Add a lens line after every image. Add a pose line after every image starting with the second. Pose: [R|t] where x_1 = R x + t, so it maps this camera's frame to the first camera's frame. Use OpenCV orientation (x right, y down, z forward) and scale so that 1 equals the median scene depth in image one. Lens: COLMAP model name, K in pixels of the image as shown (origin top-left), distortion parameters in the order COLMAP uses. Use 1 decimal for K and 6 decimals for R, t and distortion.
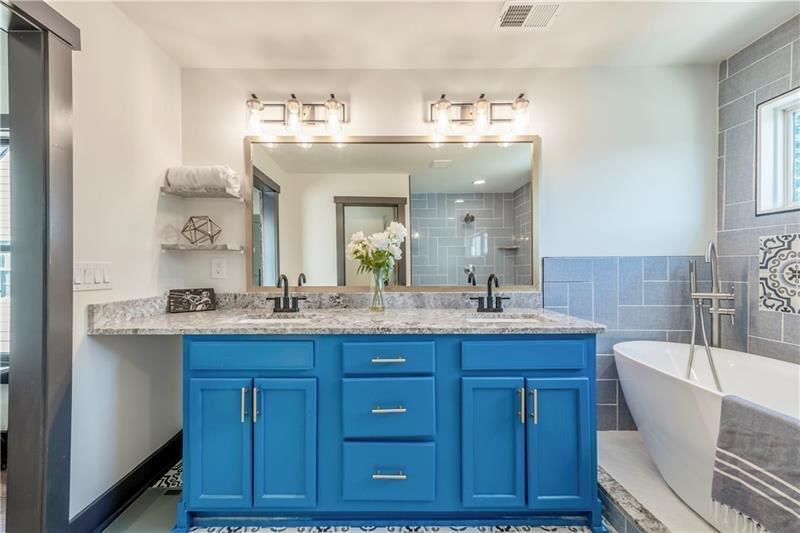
lens RADIAL K [[317.6, 0, 400.0], [0, 317.6, 268.9], [0, 0, 1]] dist [0.004211, -0.001126]
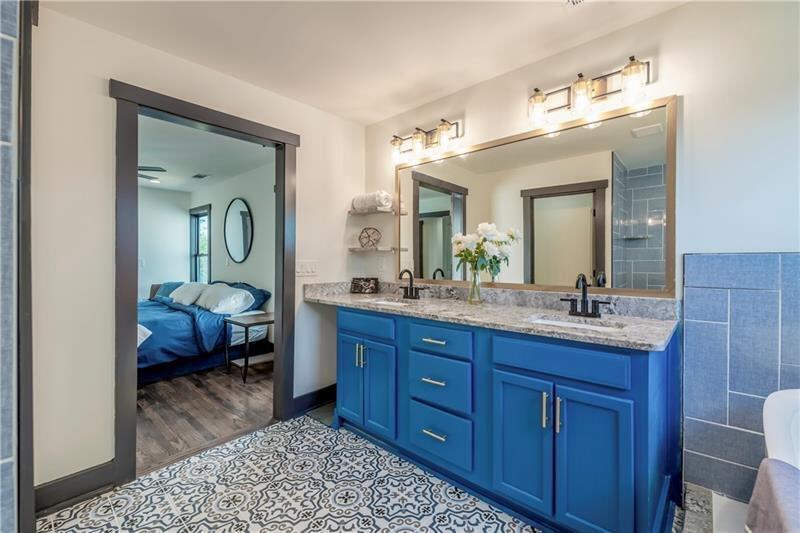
lens RADIAL K [[346.3, 0, 416.1], [0, 346.3, 263.2], [0, 0, 1]] dist [-0.010447, -0.000612]
pose [[0.748814, 0.009614, -0.662711, 0.584057], [-0.006973, 0.999954, 0.006628, -0.016970], [0.662744, -0.000342, 0.748846, -0.036193]]
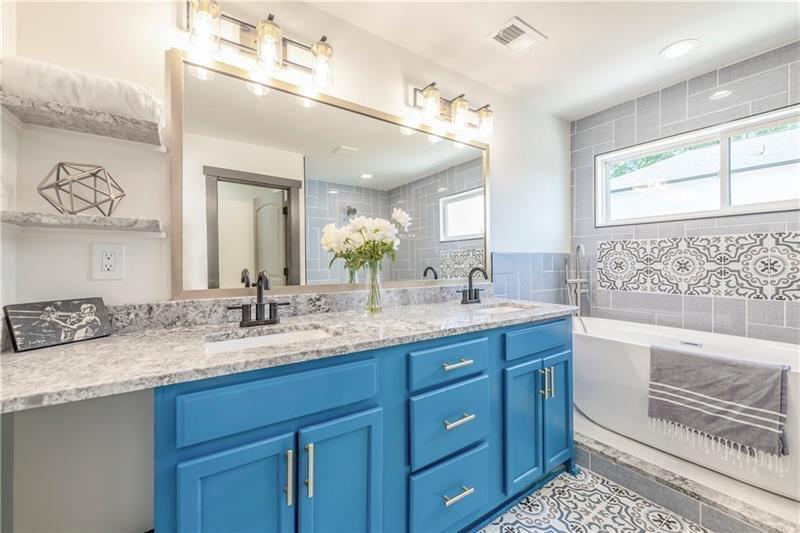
lens RADIAL K [[317.6, 0, 414.4], [0, 317.6, 258.8], [0, 0, 1]] dist [0.004211, -0.001126]
pose [[0.825191, 0.006354, 0.564818, -0.473118], [0.001920, 0.999899, -0.014053, 0.003097], [-0.564851, 0.012681, 0.825096, 0.242601]]
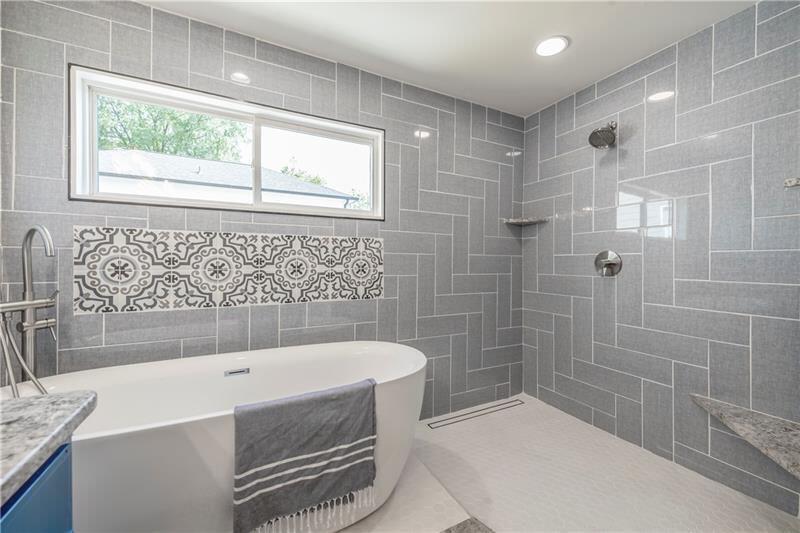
lens RADIAL K [[317.6, 0, 399.6], [0, 317.6, 263.8], [0, 0, 1]] dist [0.004211, -0.001126]
pose [[-0.425072, -0.001454, 0.905158, 0.027880], [0.000780, 0.999998, 0.001973, -0.003703], [-0.905159, 0.001544, -0.425070, 0.604613]]
